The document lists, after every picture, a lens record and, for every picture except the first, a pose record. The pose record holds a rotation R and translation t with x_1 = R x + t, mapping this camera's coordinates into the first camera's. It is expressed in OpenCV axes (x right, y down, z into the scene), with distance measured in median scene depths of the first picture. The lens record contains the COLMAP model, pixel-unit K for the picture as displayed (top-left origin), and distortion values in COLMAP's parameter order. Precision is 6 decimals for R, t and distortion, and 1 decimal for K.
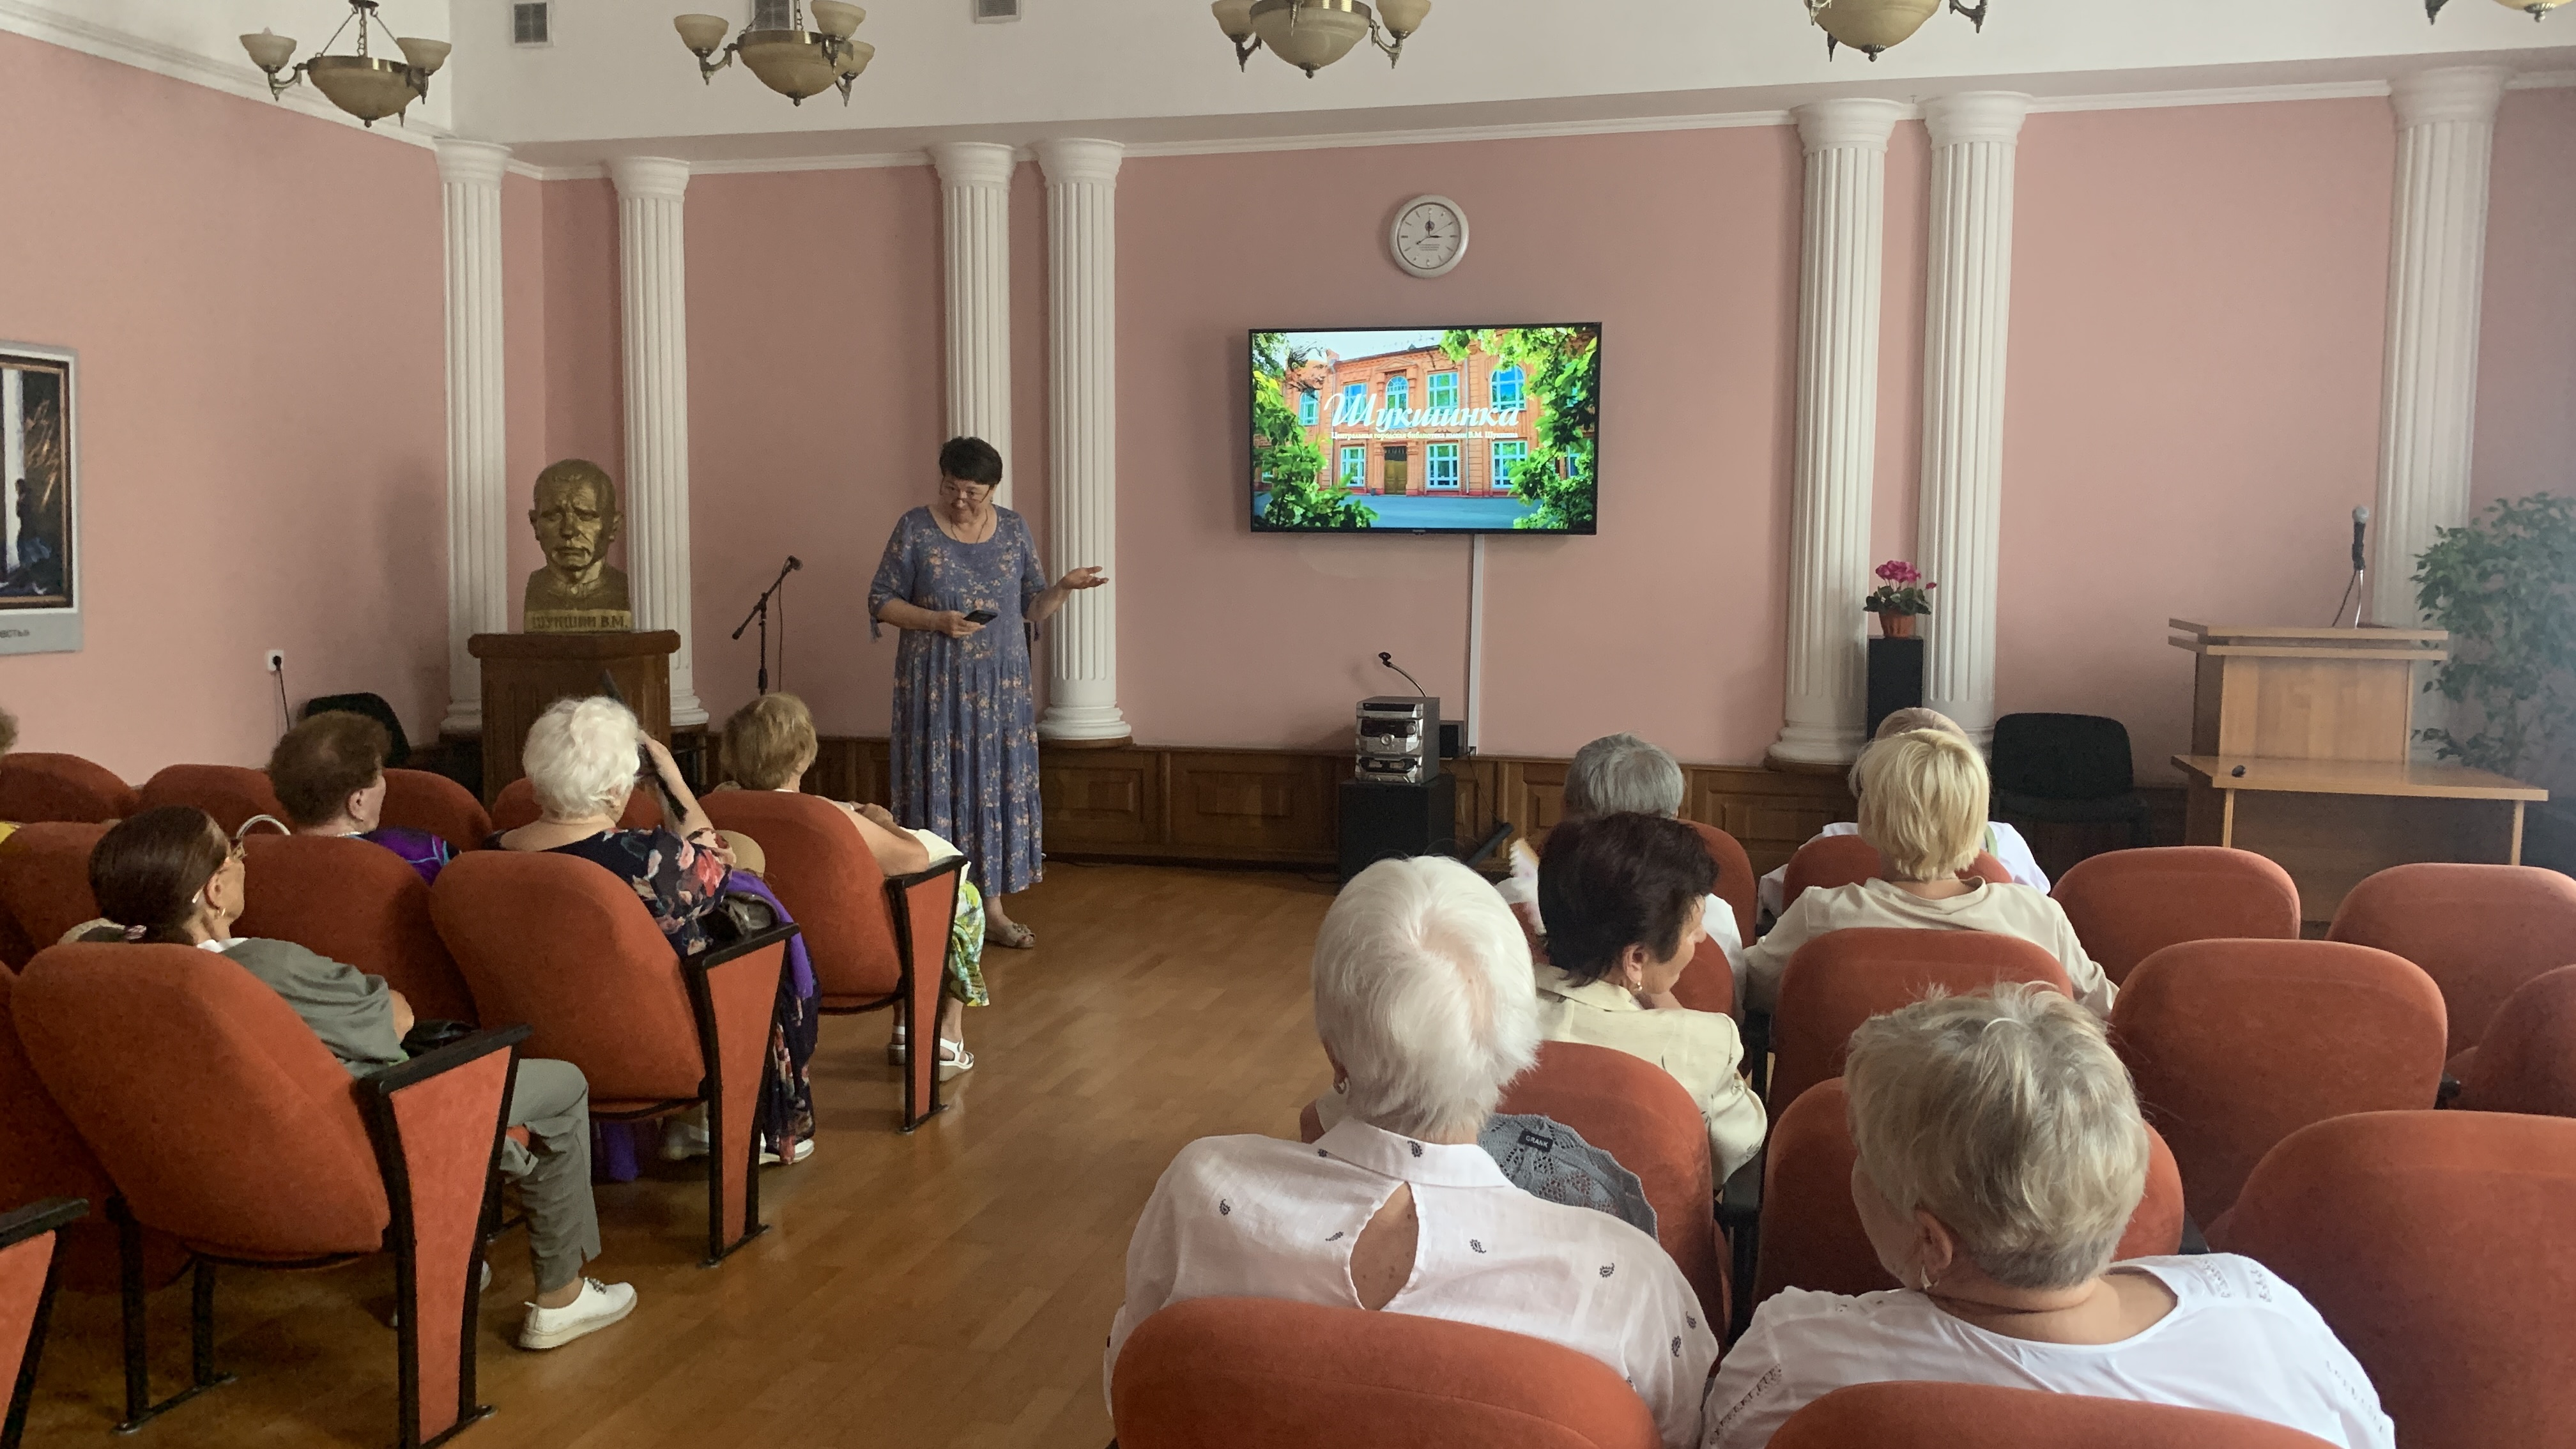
lens RADIAL K [[1891.6, 0, 1288.0], [0, 1891.6, 724.5], [0, 0, 1]] dist [0.051112, -0.036353]
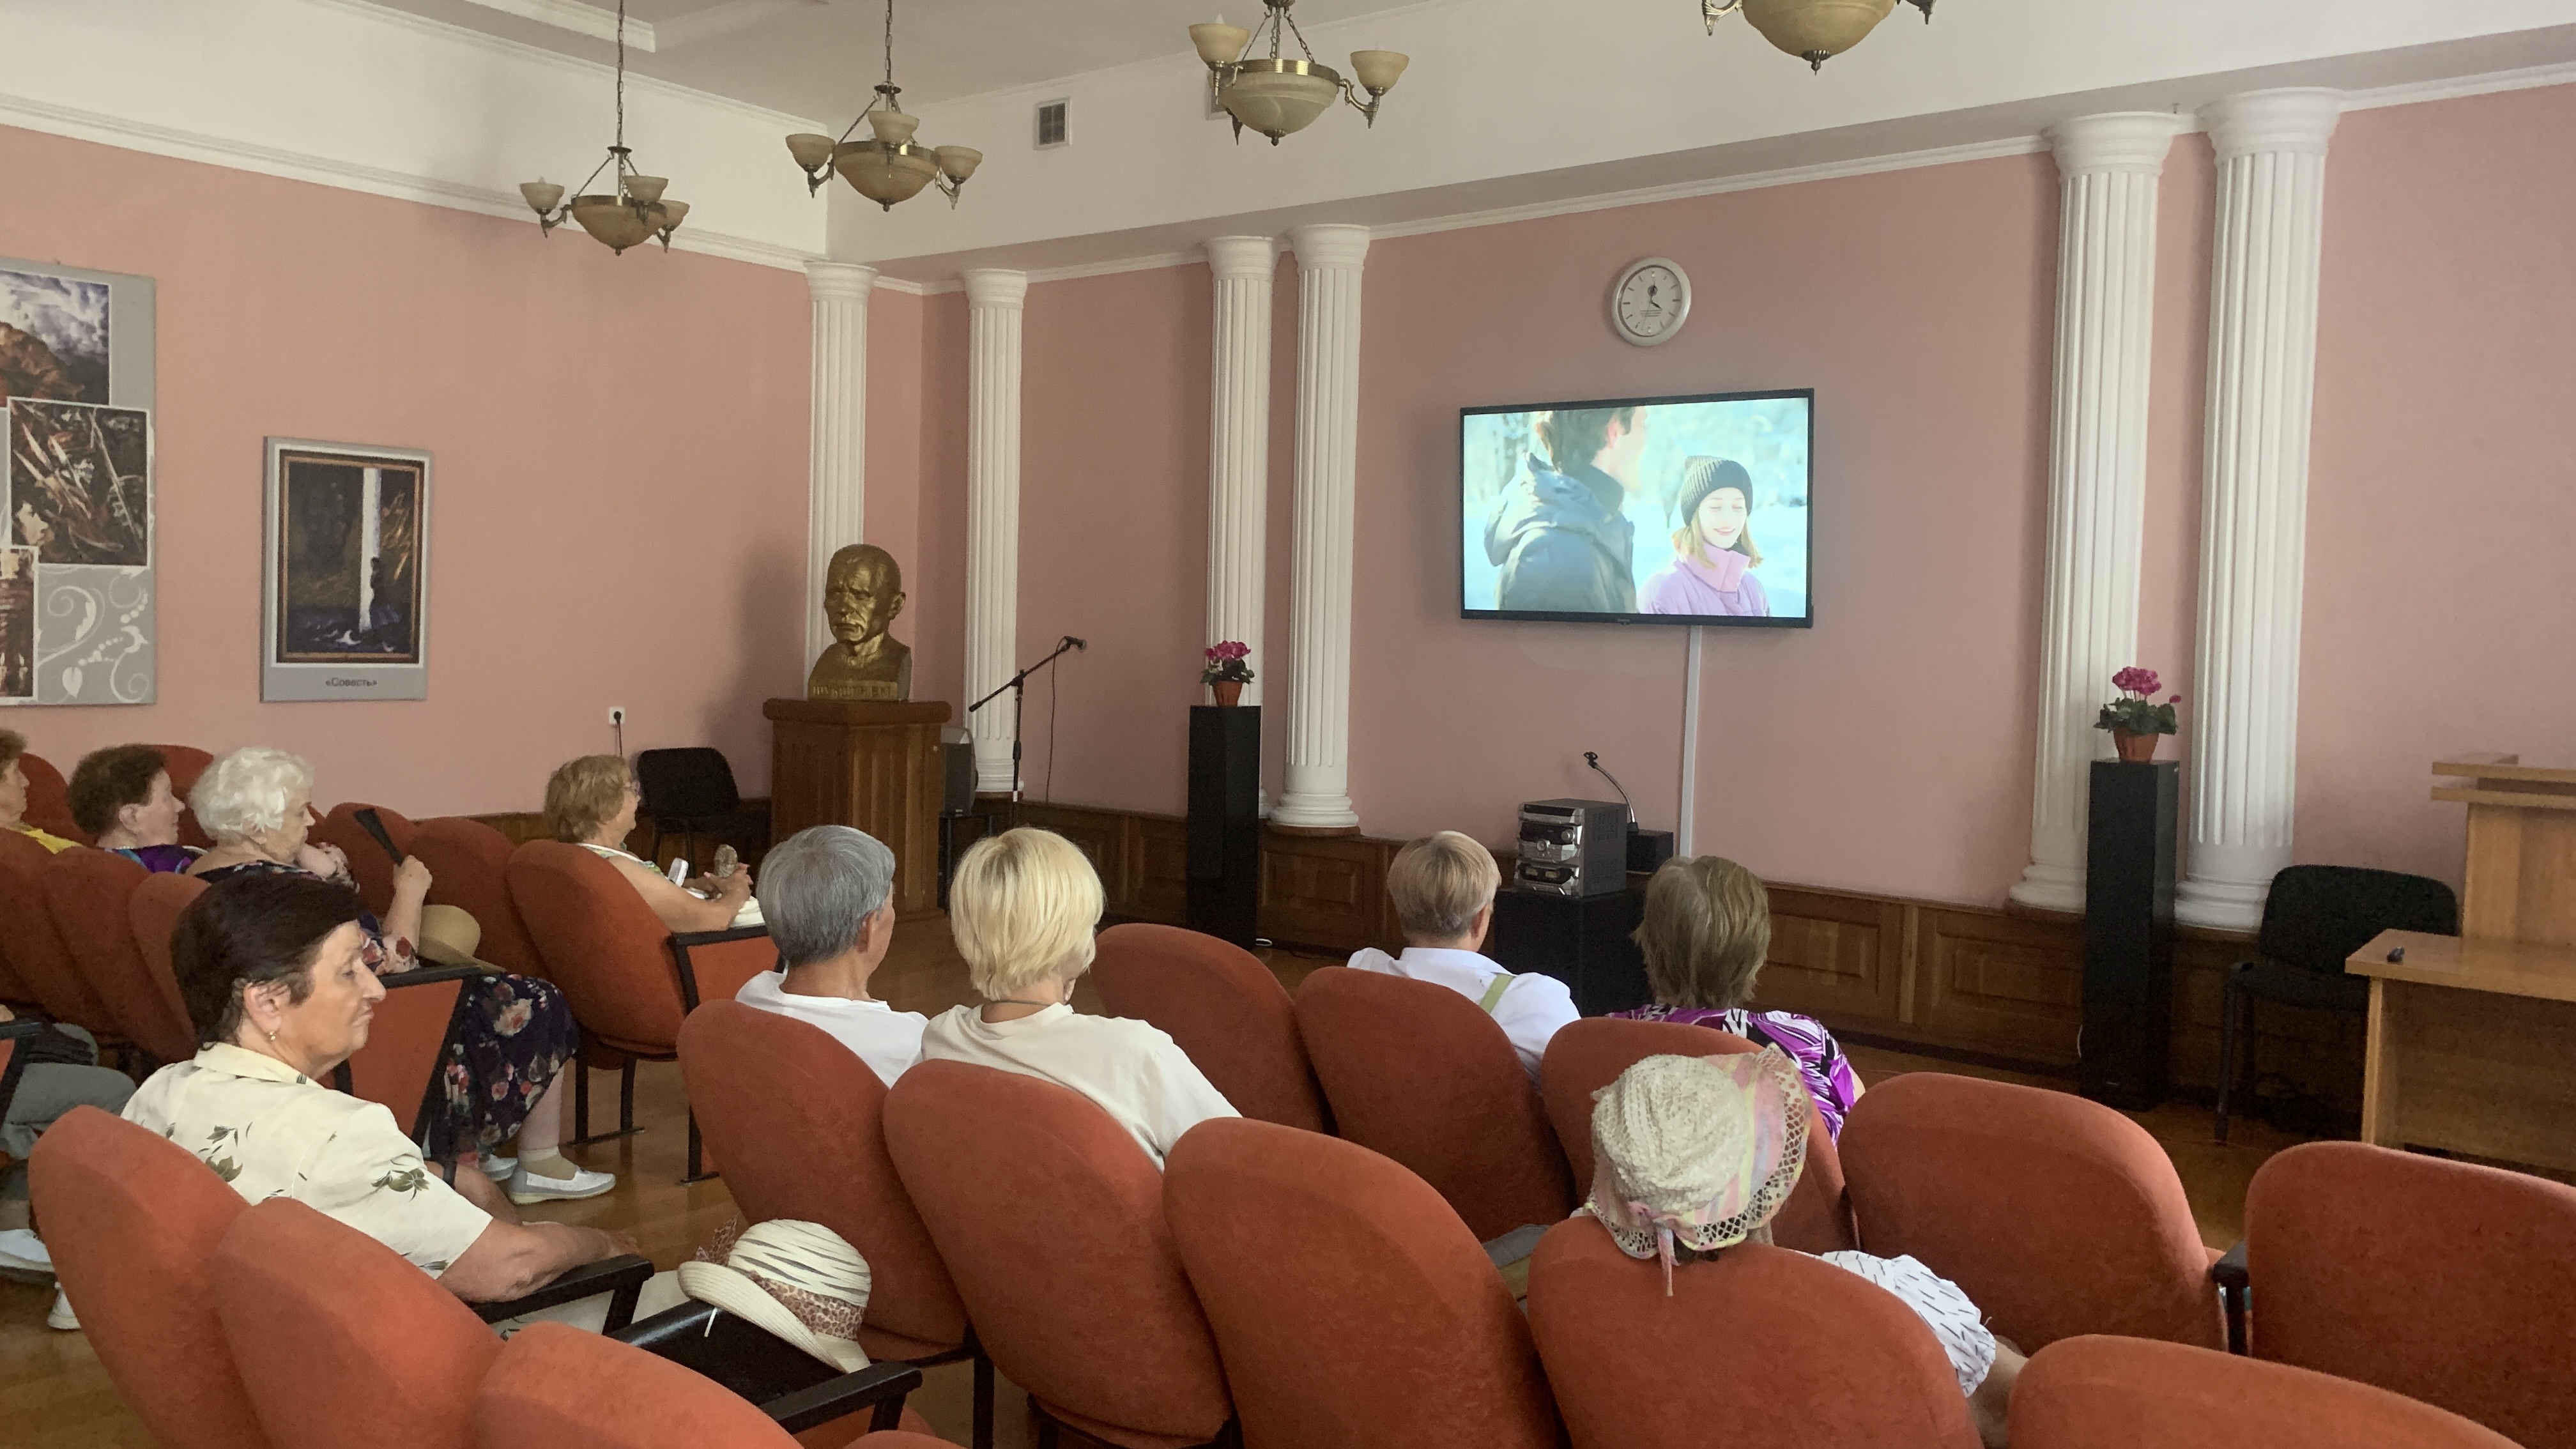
lens RADIAL K [[1891.6, 0, 1288.0], [0, 1891.6, 724.5], [0, 0, 1]] dist [0.051112, -0.036353]
pose [[0.915487, 0.039871, -0.400366, 0.305852], [-0.059527, 0.997549, -0.036773, -0.009590], [0.397919, 0.057498, 0.915617, 0.104357]]
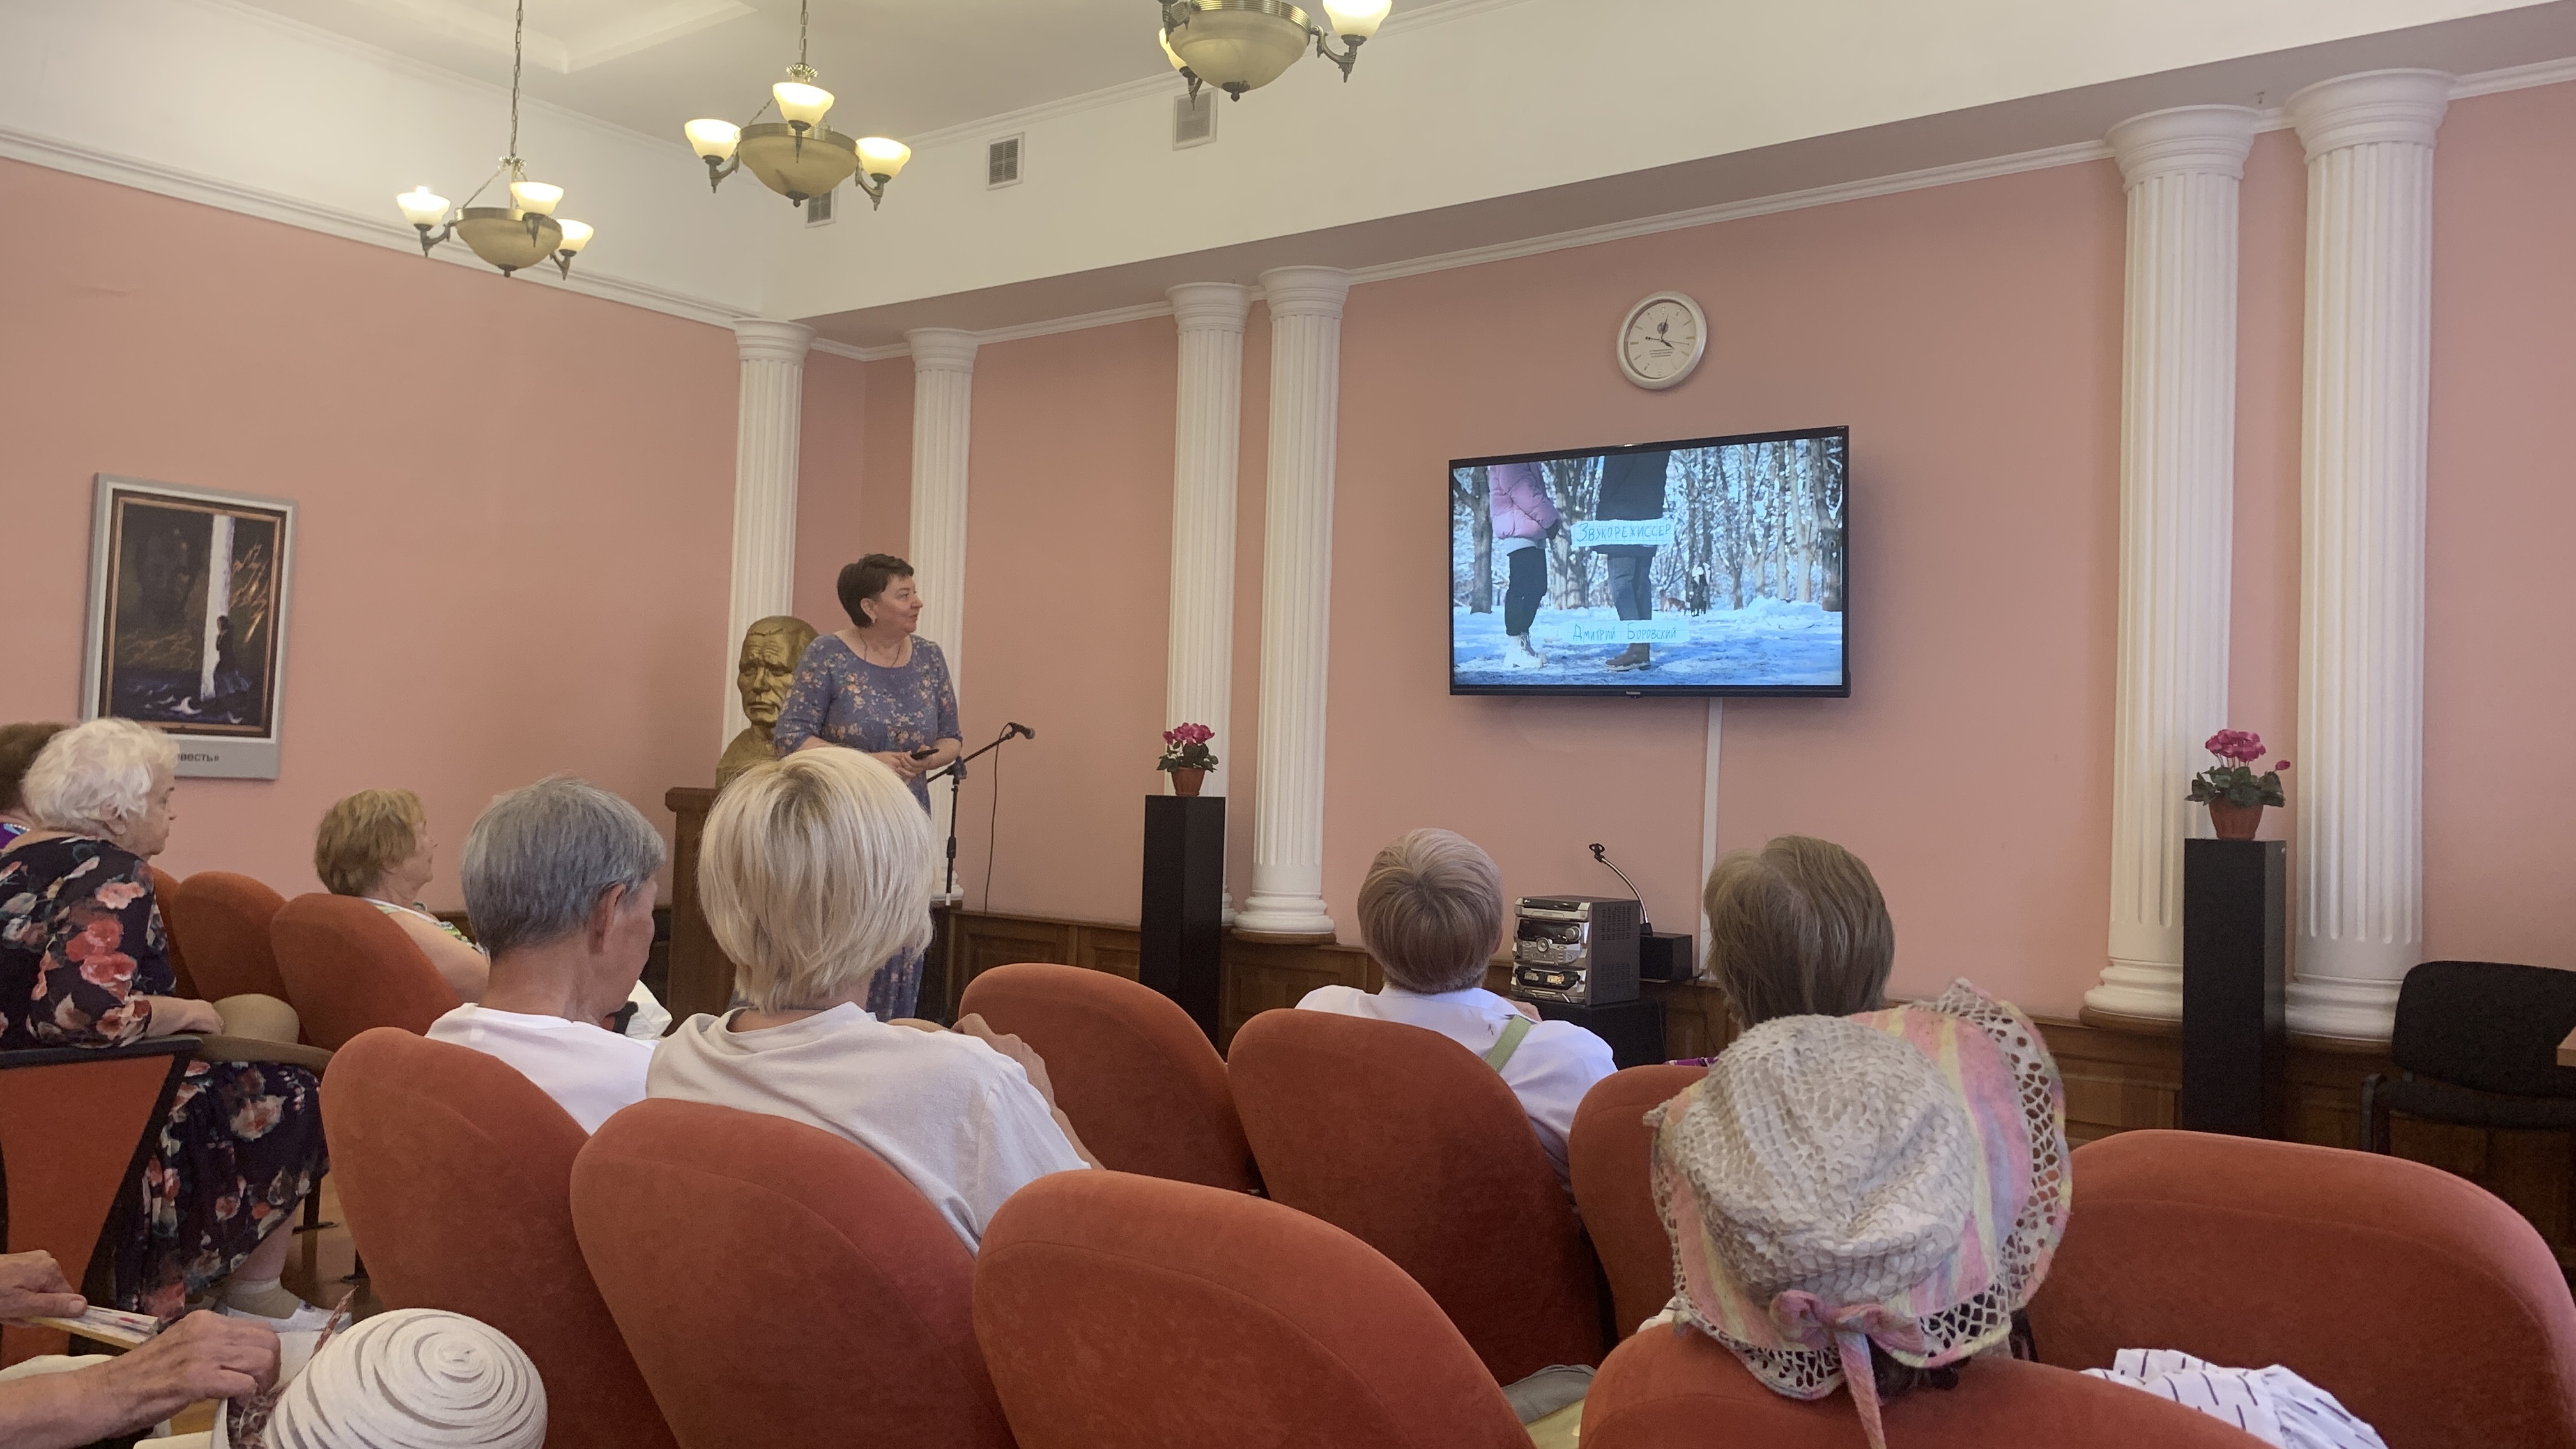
lens RADIAL K [[1908.4, 0, 1296.2], [0, 1908.4, 742.4], [0, 0, 1]] dist [0.031955, 0.000758]
pose [[0.919997, 0.017541, -0.391532, 0.270918], [-0.066335, 0.991554, -0.111448, 0.020004], [0.386270, 0.128504, 0.913391, 0.211905]]
